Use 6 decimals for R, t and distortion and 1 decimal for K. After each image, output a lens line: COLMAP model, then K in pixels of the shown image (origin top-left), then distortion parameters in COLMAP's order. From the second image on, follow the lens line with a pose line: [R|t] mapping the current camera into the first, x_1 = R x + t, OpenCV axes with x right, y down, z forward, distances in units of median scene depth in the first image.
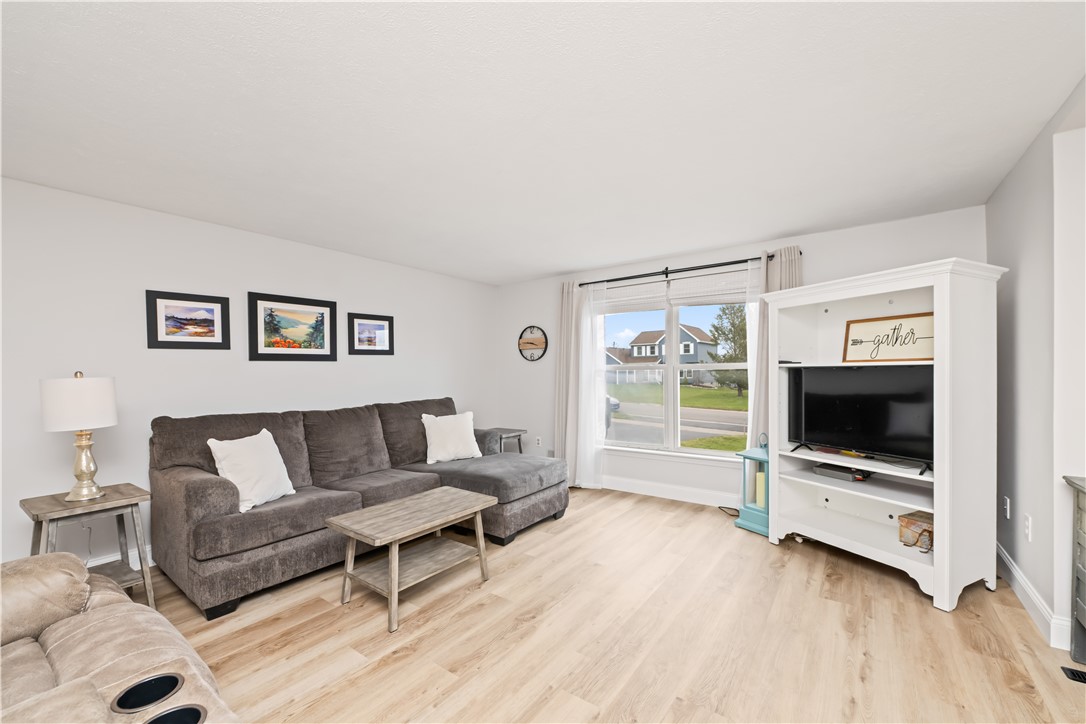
lens RADIAL K [[435.9, 0, 548.6], [0, 435.9, 370.1], [0, 0, 1]] dist [-0.008269, 0.000212]
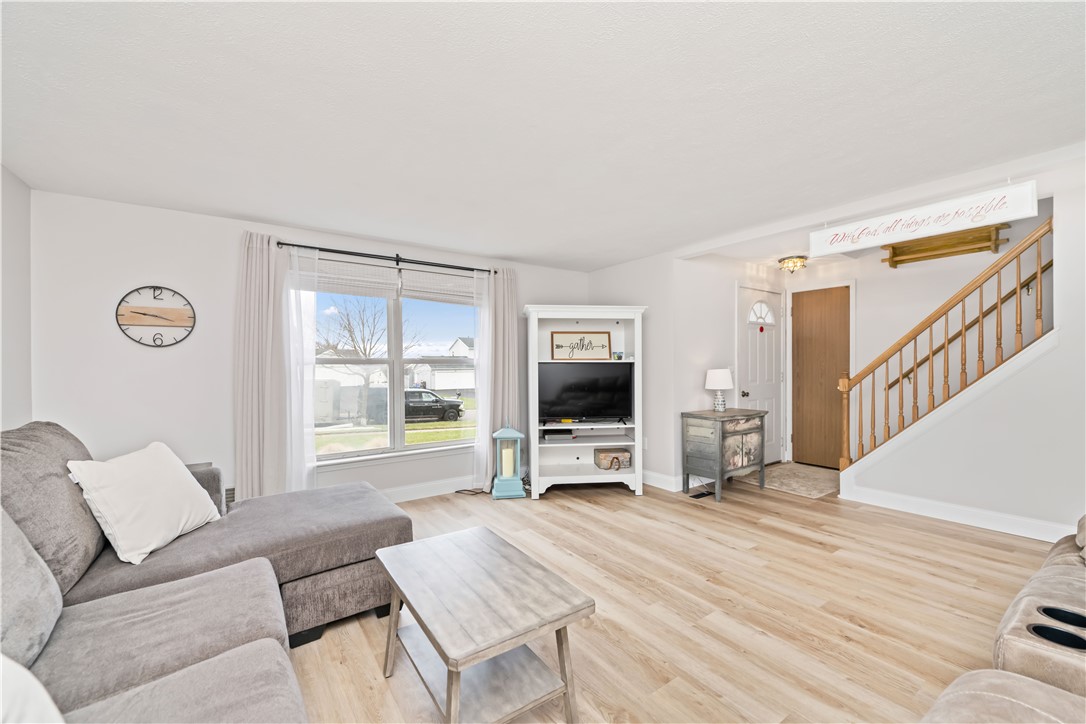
lens RADIAL K [[435.9, 0, 548.1], [0, 435.9, 366.0], [0, 0, 1]] dist [-0.008269, 0.000212]
pose [[0.324325, 0.006849, 0.945921, -0.709721], [-0.002030, 0.999977, -0.006545, 0.012100], [-0.945943, 0.000203, 0.324331, 0.556872]]
